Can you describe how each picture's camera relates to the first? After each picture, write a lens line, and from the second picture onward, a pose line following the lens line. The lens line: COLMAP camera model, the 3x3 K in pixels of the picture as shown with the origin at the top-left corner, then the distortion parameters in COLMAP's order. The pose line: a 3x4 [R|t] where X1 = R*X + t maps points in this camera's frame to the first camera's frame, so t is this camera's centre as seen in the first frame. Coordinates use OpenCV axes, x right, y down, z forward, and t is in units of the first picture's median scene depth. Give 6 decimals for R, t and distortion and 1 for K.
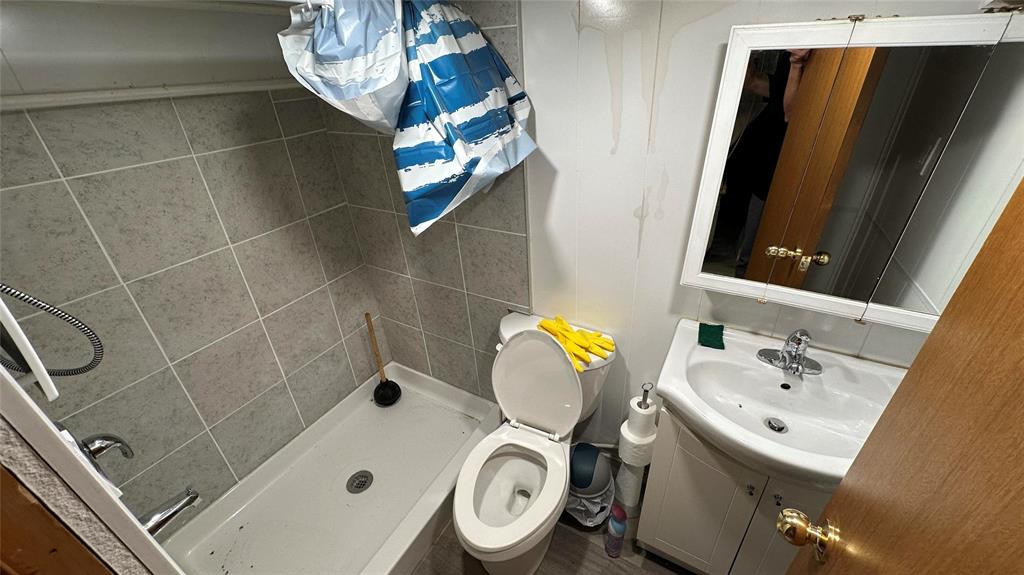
lens RADIAL K [[405.7, 0, 512.0], [0, 405.7, 287.5], [0, 0, 1]] dist [-0.002877, -0.000076]
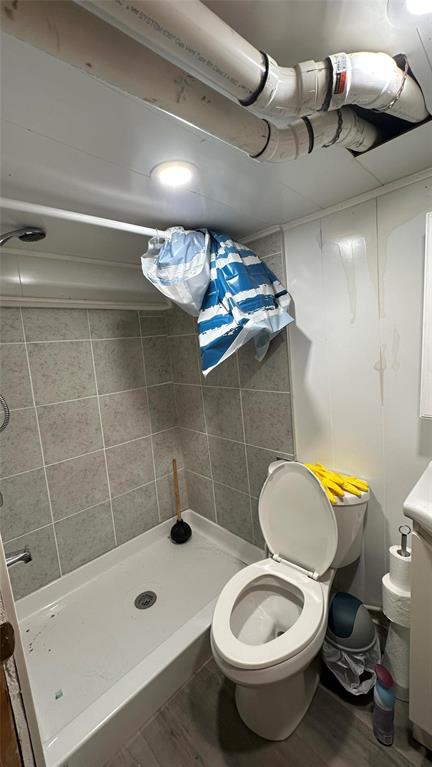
lens RADIAL K [[303.9, 0, 216.0], [0, 303.9, 383.5], [0, 0, 1]] dist [-0.002877, -0.000076]
pose [[0.959446, 0.009475, -0.281734, 0.085318], [-0.108150, 0.935327, -0.336849, 0.209262], [0.260322, 0.353658, 0.898420, 0.039170]]
